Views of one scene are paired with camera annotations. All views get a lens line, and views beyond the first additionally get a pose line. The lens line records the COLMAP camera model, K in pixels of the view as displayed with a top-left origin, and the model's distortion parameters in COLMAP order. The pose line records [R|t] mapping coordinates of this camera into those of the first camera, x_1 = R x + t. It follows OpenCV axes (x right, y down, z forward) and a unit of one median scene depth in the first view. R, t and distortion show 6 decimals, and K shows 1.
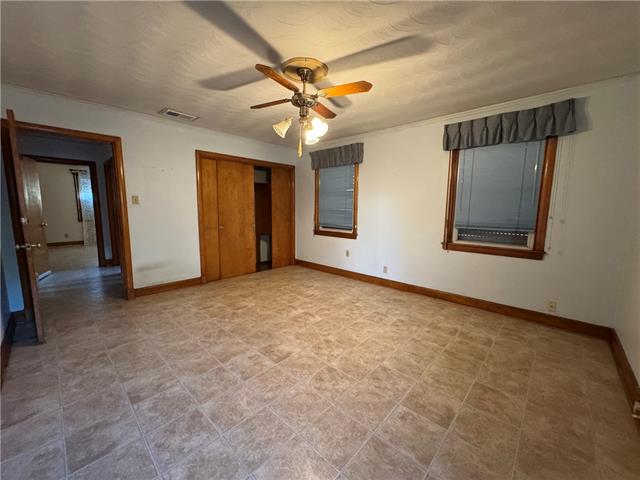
lens RADIAL K [[256.8, 0, 318.8], [0, 256.8, 239.0], [0, 0, 1]] dist [0.000241, 0.000338]
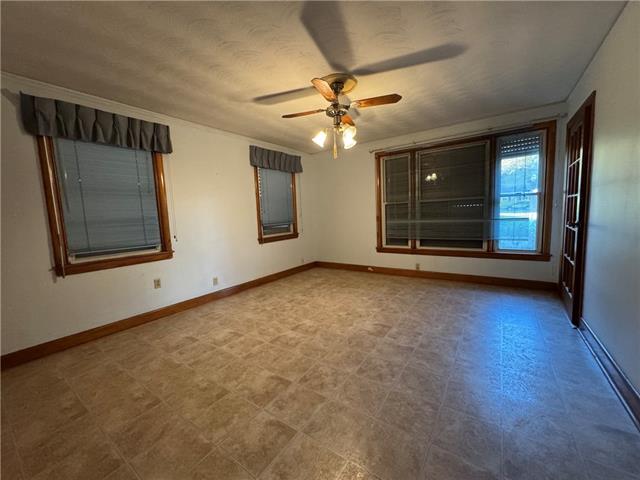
lens RADIAL K [[256.8, 0, 318.8], [0, 256.8, 239.8], [0, 0, 1]] dist [0.000241, 0.000338]
pose [[-0.140678, -0.106603, 0.984300, -0.899568], [0.166535, 0.977473, 0.129665, -0.108936], [-0.975949, 0.182161, -0.119756, 0.976393]]
